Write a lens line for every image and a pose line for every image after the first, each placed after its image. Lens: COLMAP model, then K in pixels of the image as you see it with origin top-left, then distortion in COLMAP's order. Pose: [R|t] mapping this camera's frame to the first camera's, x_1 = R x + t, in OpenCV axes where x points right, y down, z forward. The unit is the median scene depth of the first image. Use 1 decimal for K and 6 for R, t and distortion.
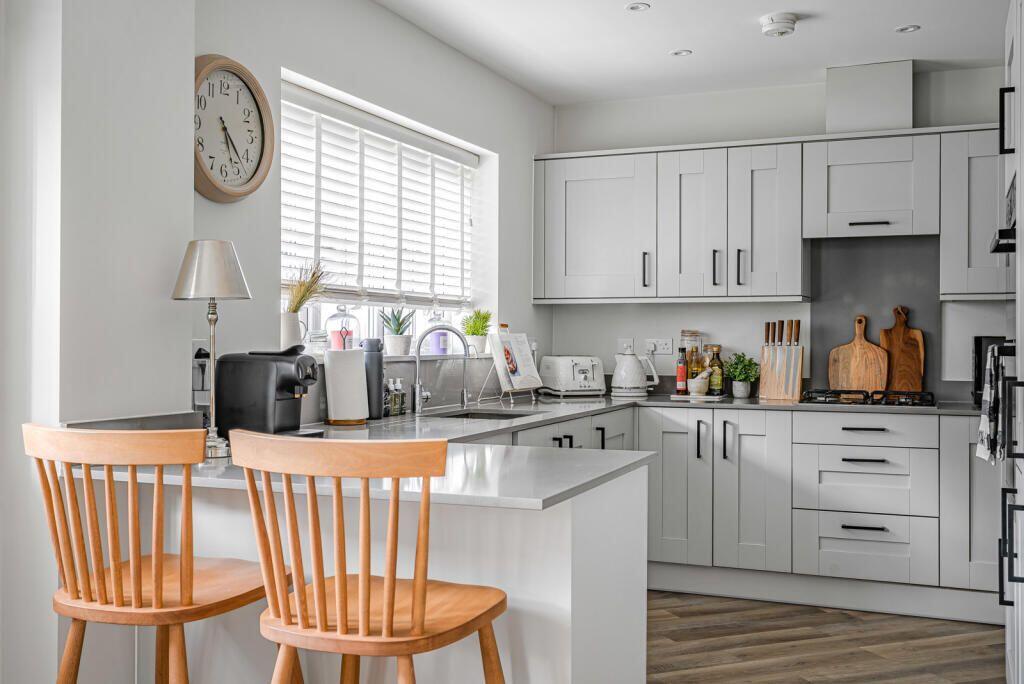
lens RADIAL K [[1037.5, 0, 512.3], [0, 1037.5, 335.9], [0, 0, 1]] dist [-0.000572, 0.004263]
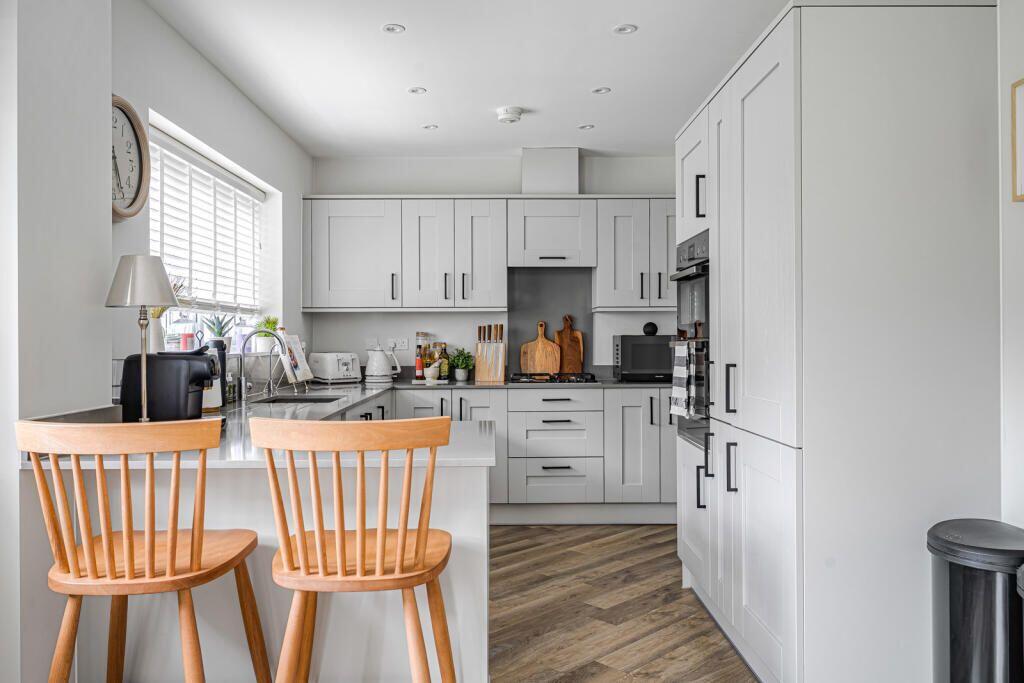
lens RADIAL K [[776.1, 0, 512.0], [0, 776.1, 341.5], [0, 0, 1]] dist [-0.000766, -0.047204]
pose [[0.916235, -0.008917, 0.400541, -0.140121], [0.006189, 0.999948, 0.008103, -0.000661], [-0.400592, -0.004946, 0.916243, 0.027643]]
